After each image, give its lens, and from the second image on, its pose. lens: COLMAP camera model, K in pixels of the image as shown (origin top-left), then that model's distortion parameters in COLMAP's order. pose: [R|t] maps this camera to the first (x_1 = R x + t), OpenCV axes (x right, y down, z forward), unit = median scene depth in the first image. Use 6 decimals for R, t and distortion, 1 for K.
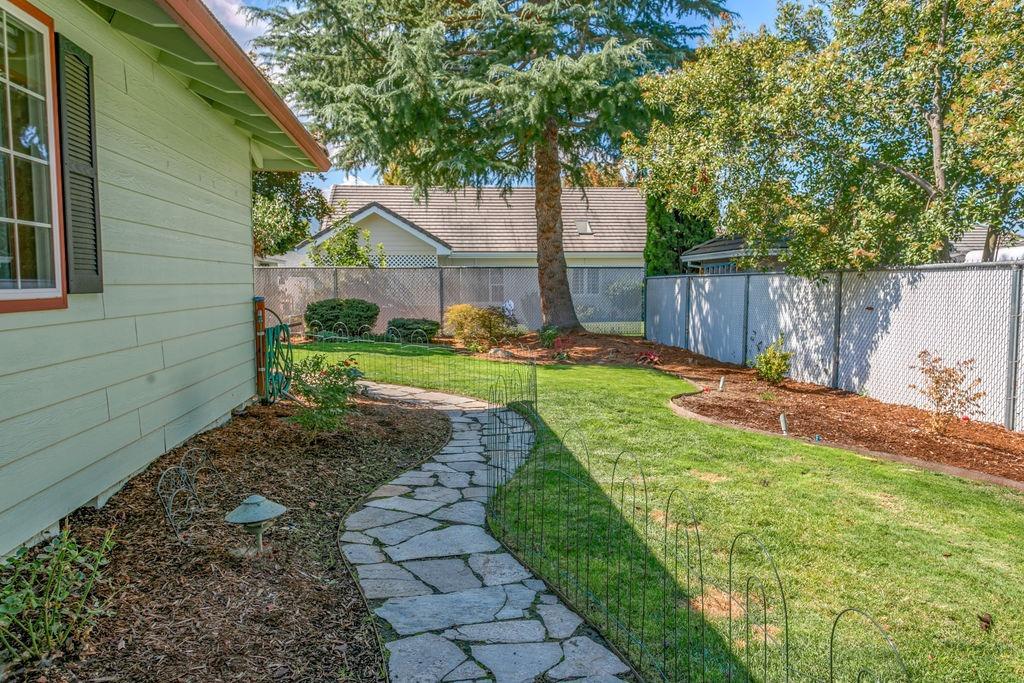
lens RADIAL K [[725.8, 0, 513.4], [0, 725.8, 337.5], [0, 0, 1]] dist [0.005724, 0.001807]
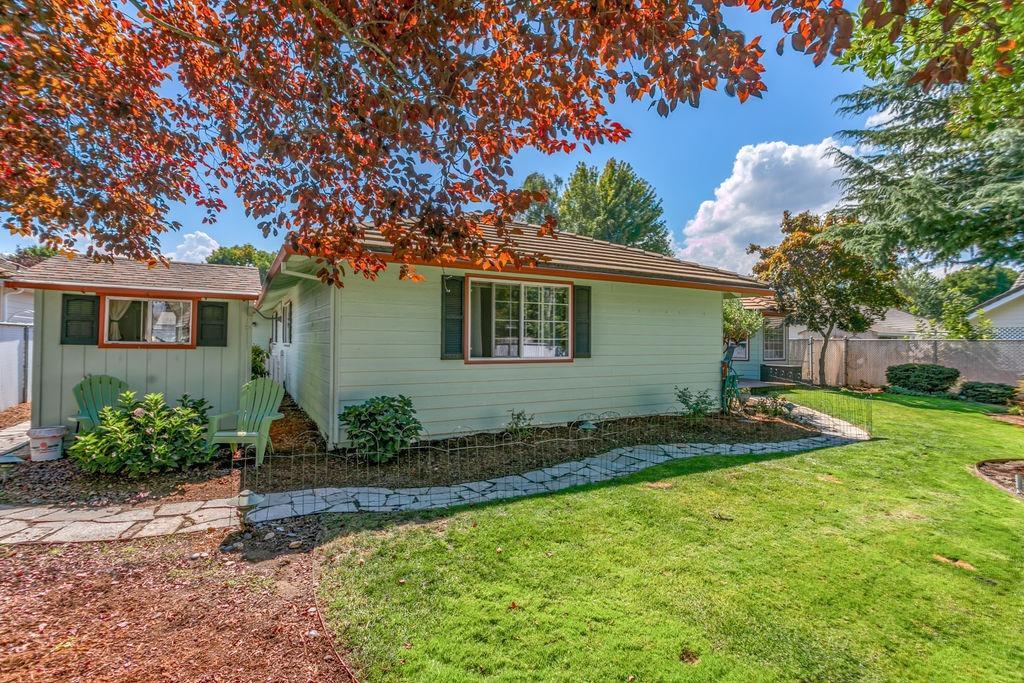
lens RADIAL K [[490.3, 0, 516.8], [0, 490.3, 338.8], [0, 0, 1]] dist [-0.001375, 0.000704]
pose [[0.390458, -0.003761, -0.920613, 0.995104], [-0.076058, 0.996441, -0.036329, -0.031350], [0.917474, 0.084205, 0.388782, -0.118223]]
